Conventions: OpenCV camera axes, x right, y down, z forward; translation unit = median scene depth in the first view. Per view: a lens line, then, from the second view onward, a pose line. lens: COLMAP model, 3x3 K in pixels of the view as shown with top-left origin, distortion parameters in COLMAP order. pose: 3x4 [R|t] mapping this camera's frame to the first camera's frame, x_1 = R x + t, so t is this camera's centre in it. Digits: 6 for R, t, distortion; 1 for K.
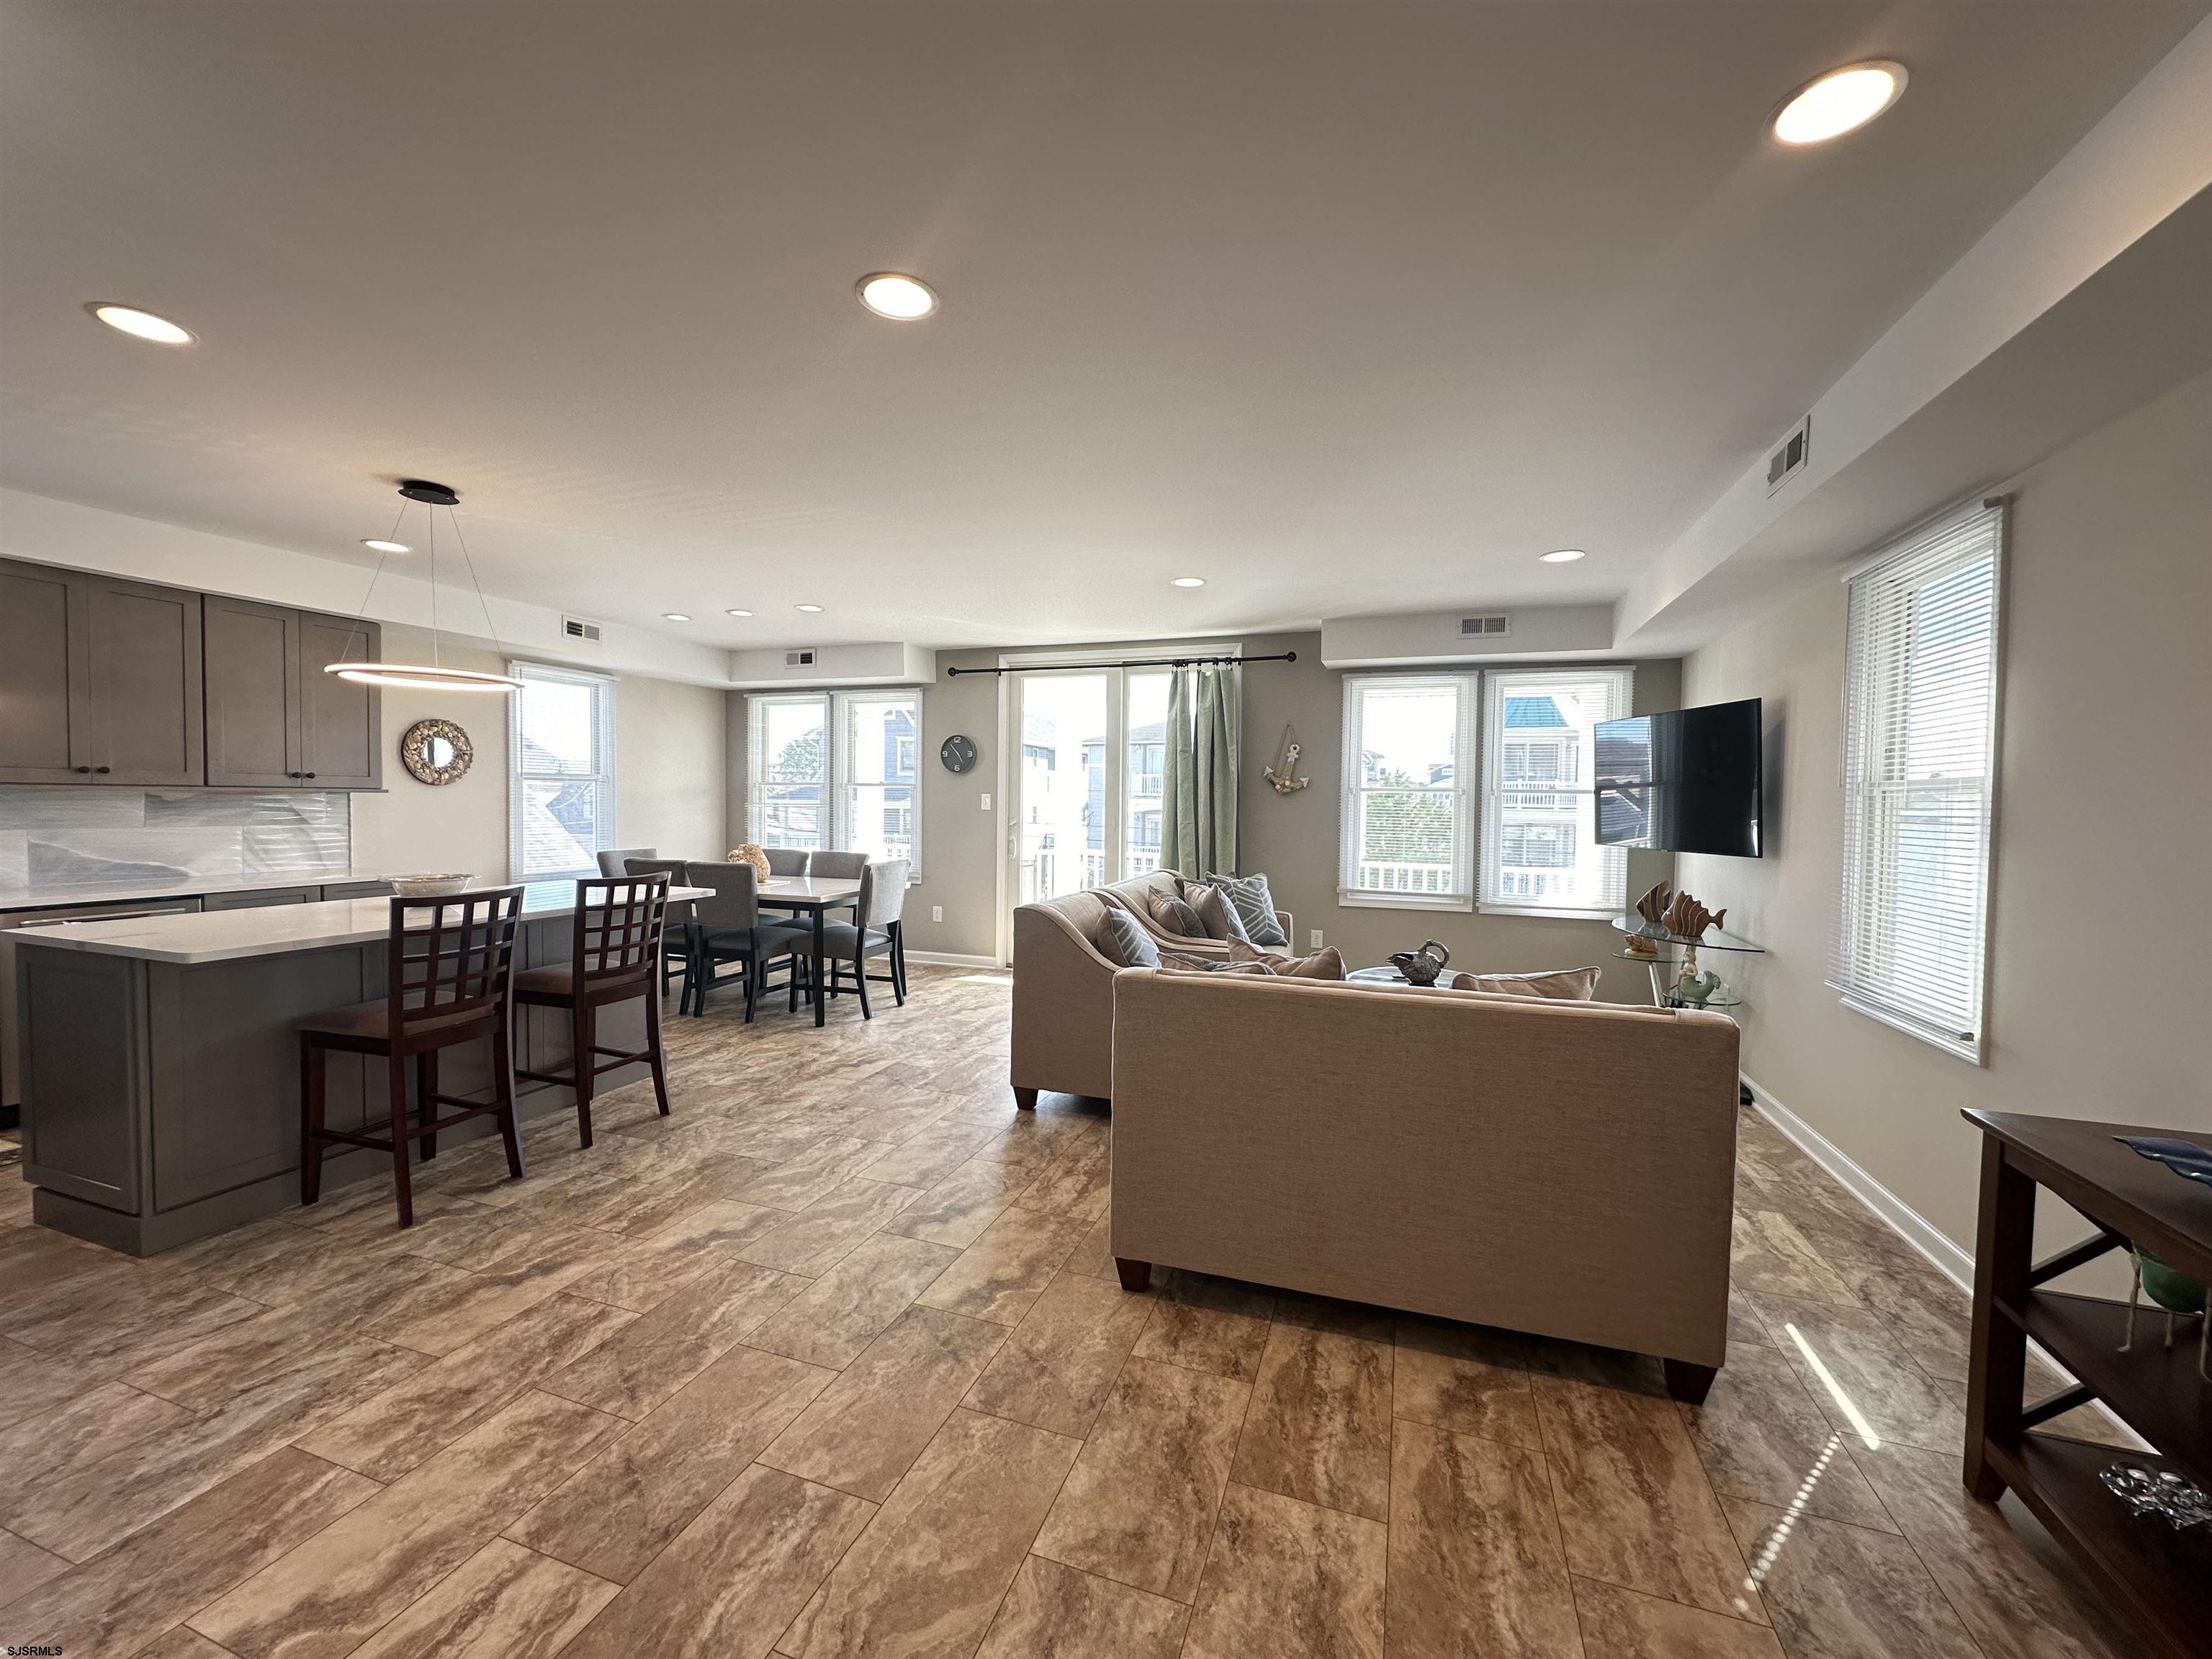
lens RADIAL K [[877.8, 0, 1107.7], [0, 877.8, 824.2], [0, 0, 1]] dist [-0.002783, 0.000511]
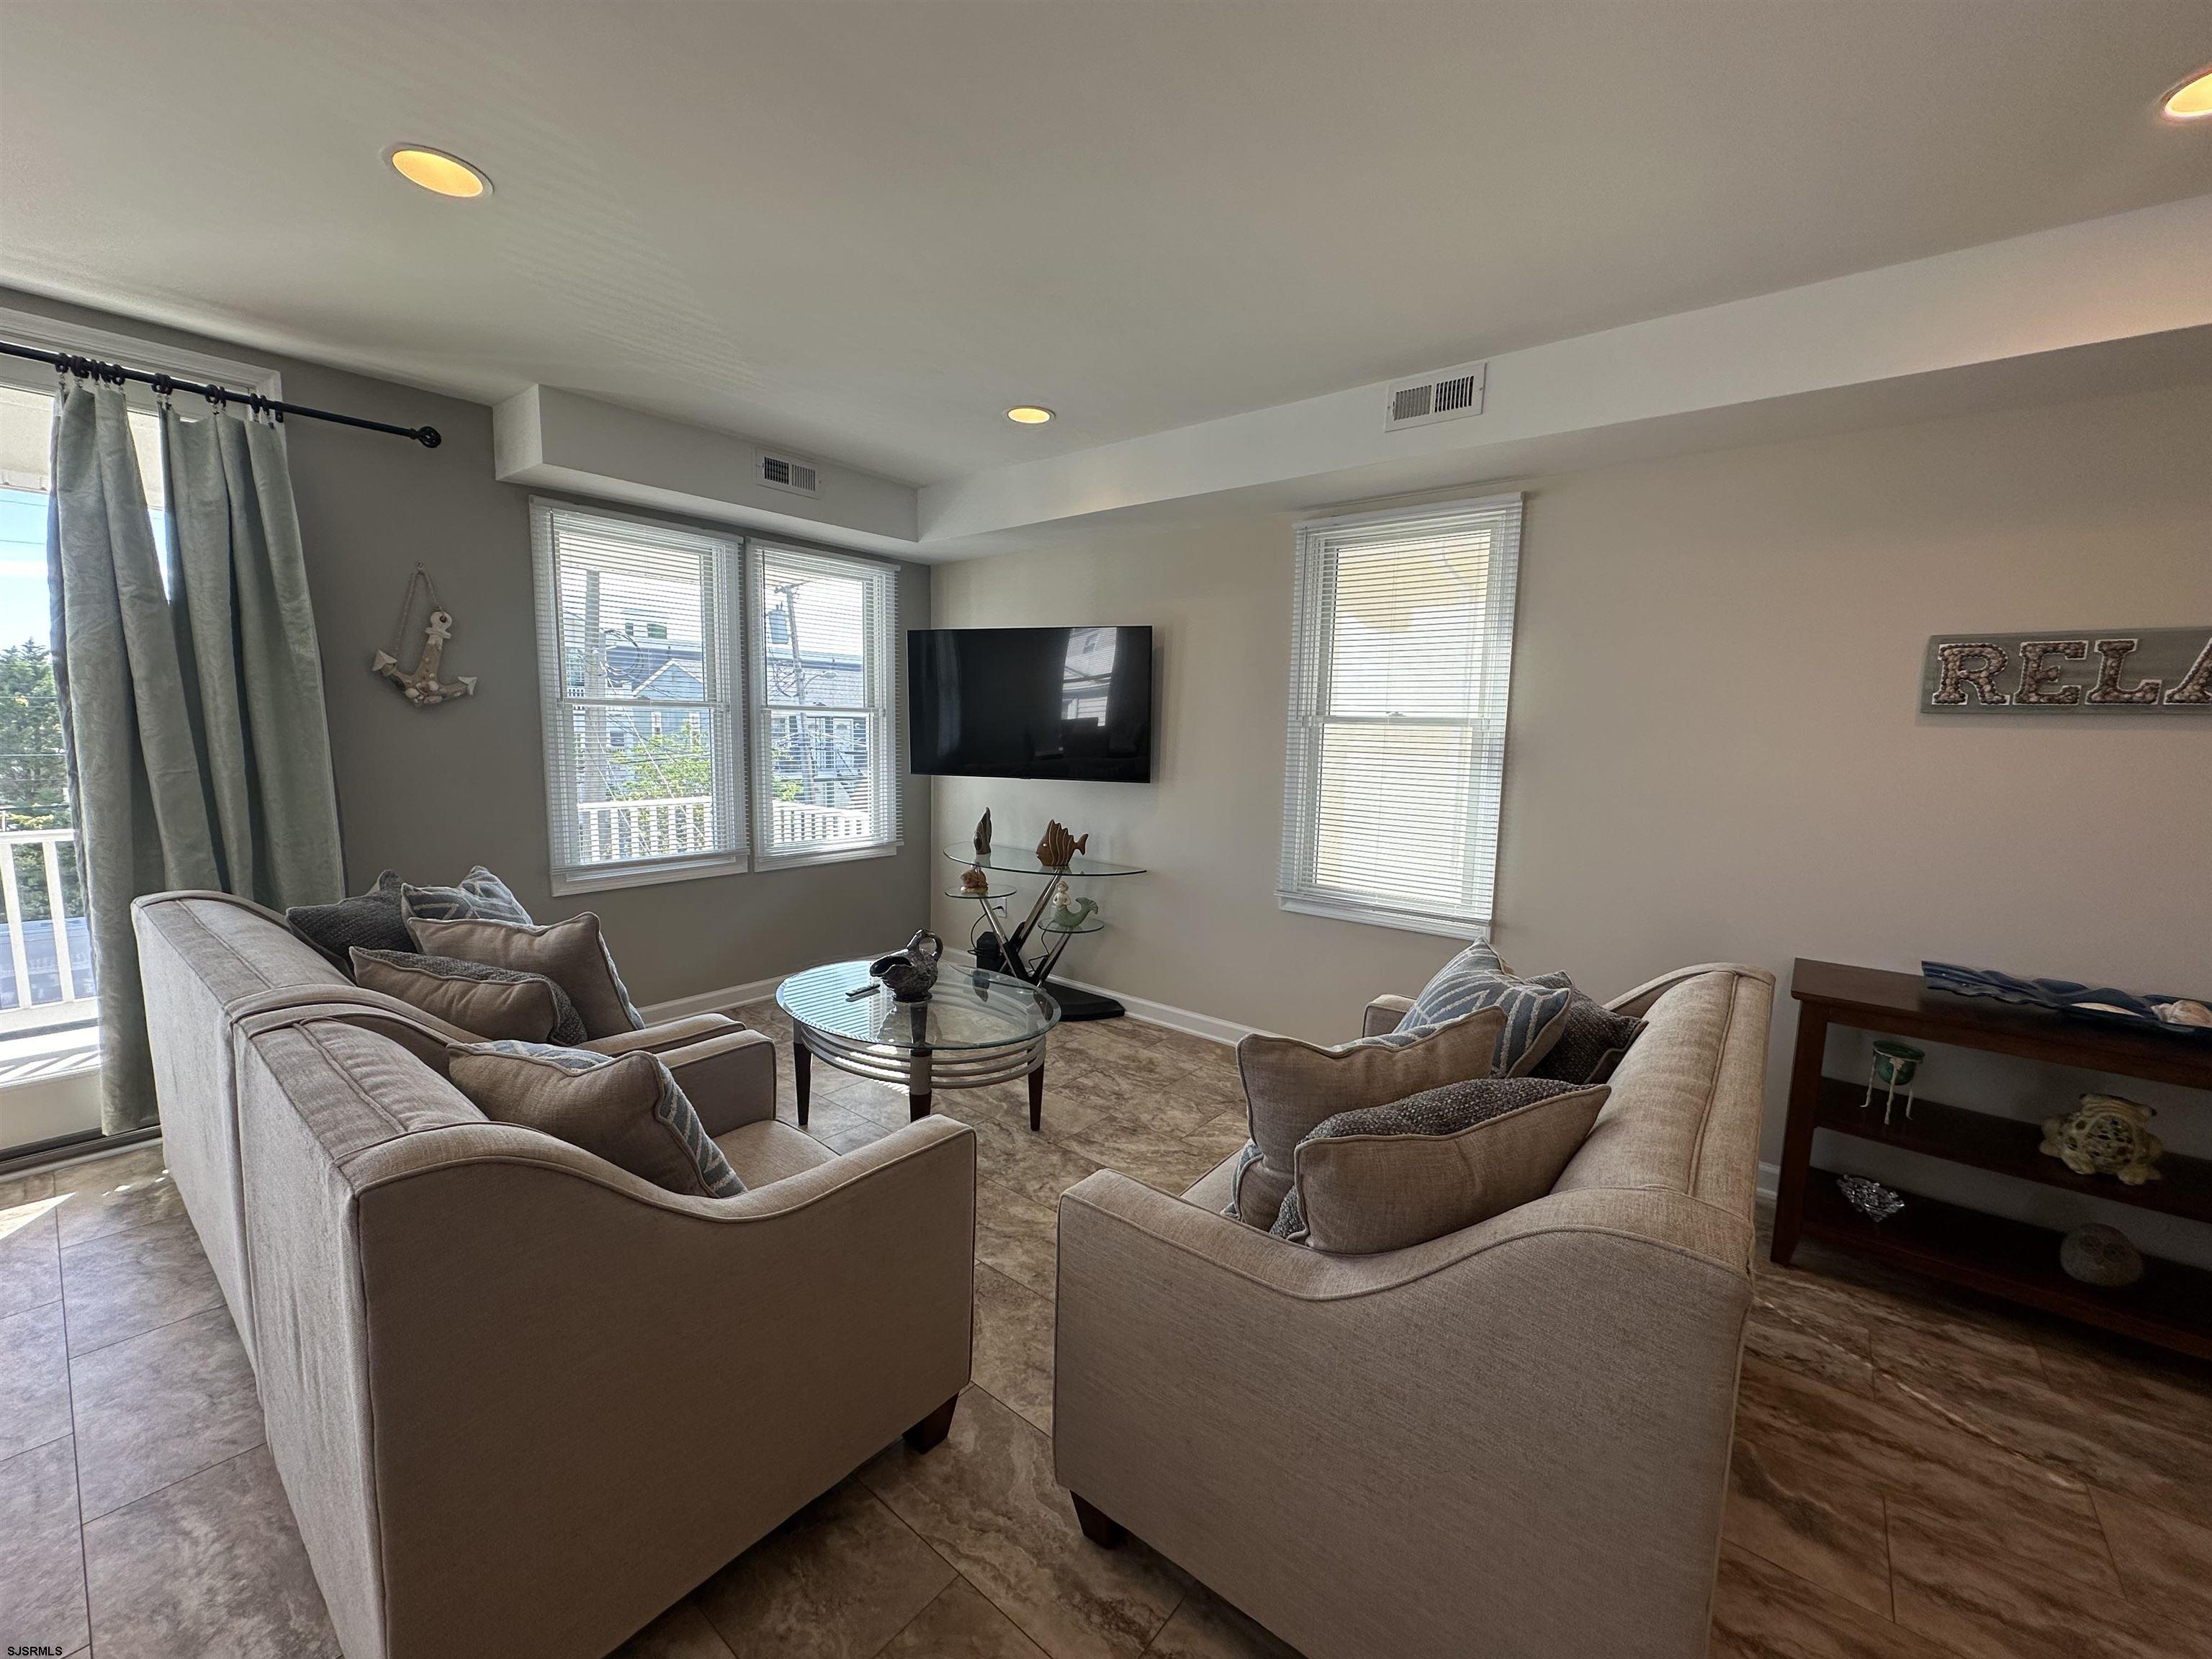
lens RADIAL K [[877.8, 0, 1104.0], [0, 877.8, 830.8], [0, 0, 1]] dist [-0.002783, 0.000511]
pose [[0.342956, -0.120850, 0.931545, -0.180307], [0.008842, 0.992061, 0.125445, -0.026503], [-0.939310, -0.034785, 0.341302, 0.504720]]
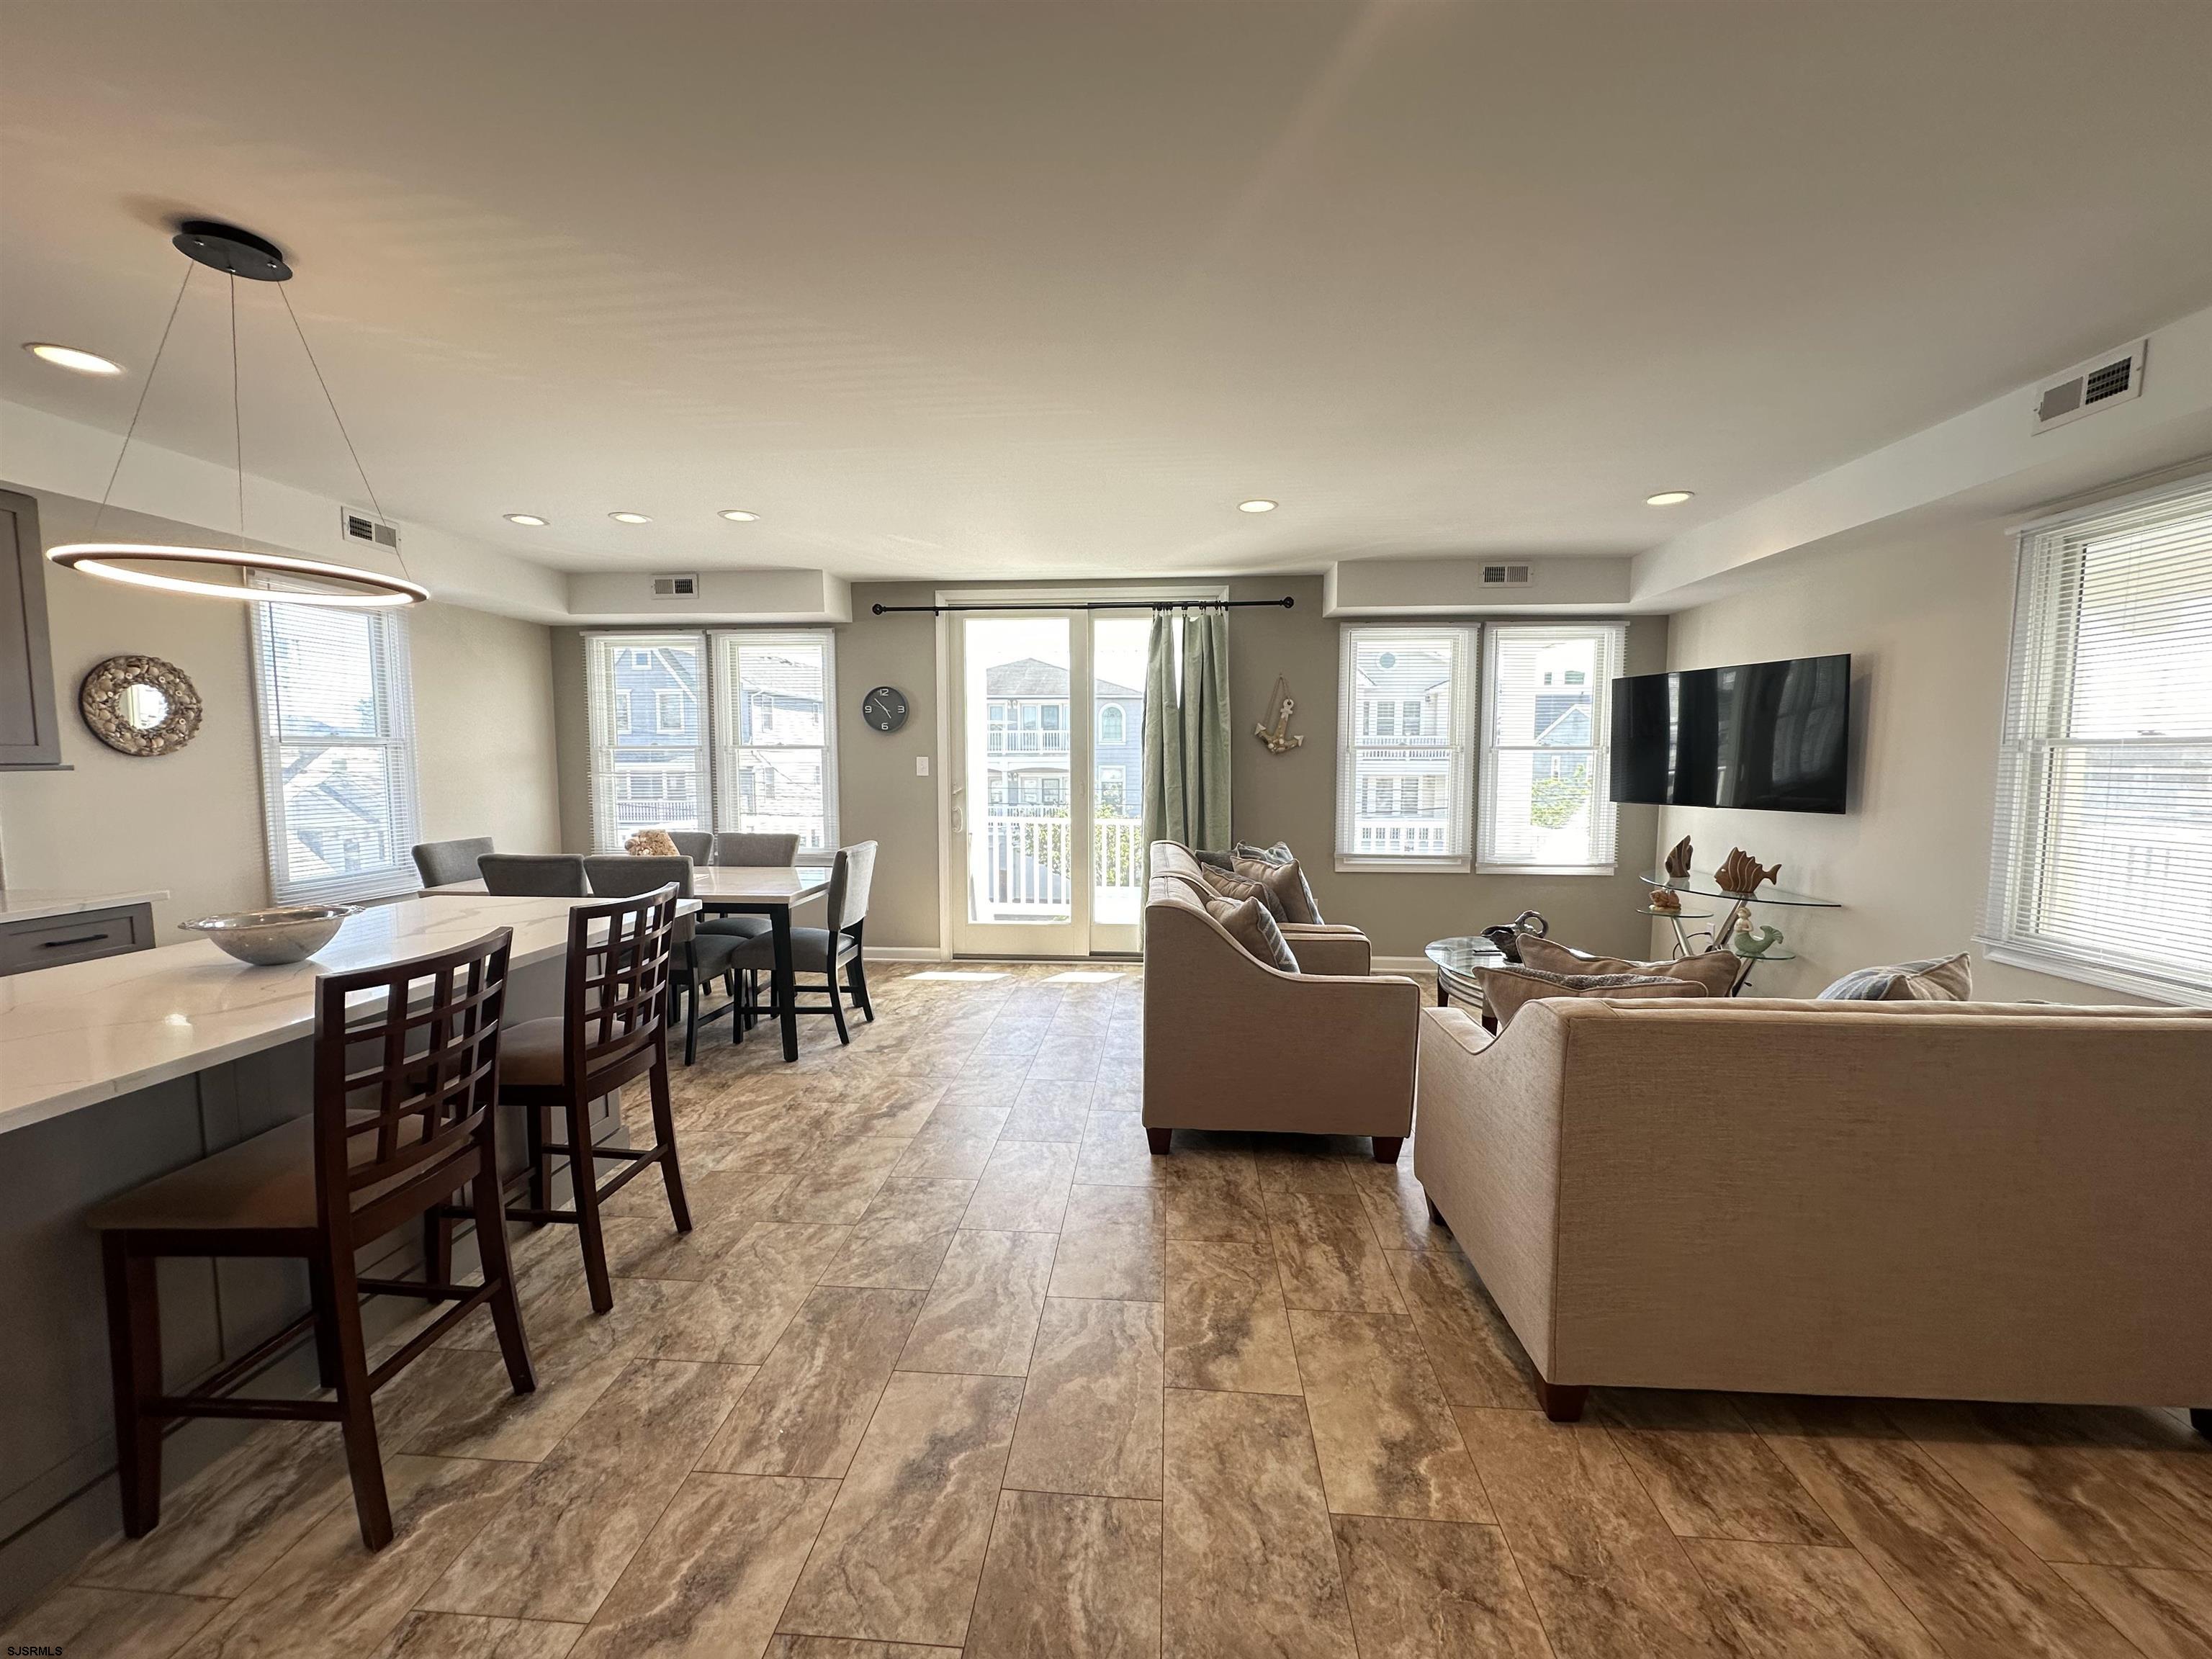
lens RADIAL K [[877.8, 0, 1107.8], [0, 877.8, 826.0], [0, 0, 1]] dist [-0.002783, 0.000511]
pose [[0.966139, -0.033277, 0.255866, -0.239761], [0.019809, 0.998288, 0.055033, -0.014571], [-0.257259, -0.048101, 0.965145, 0.178093]]
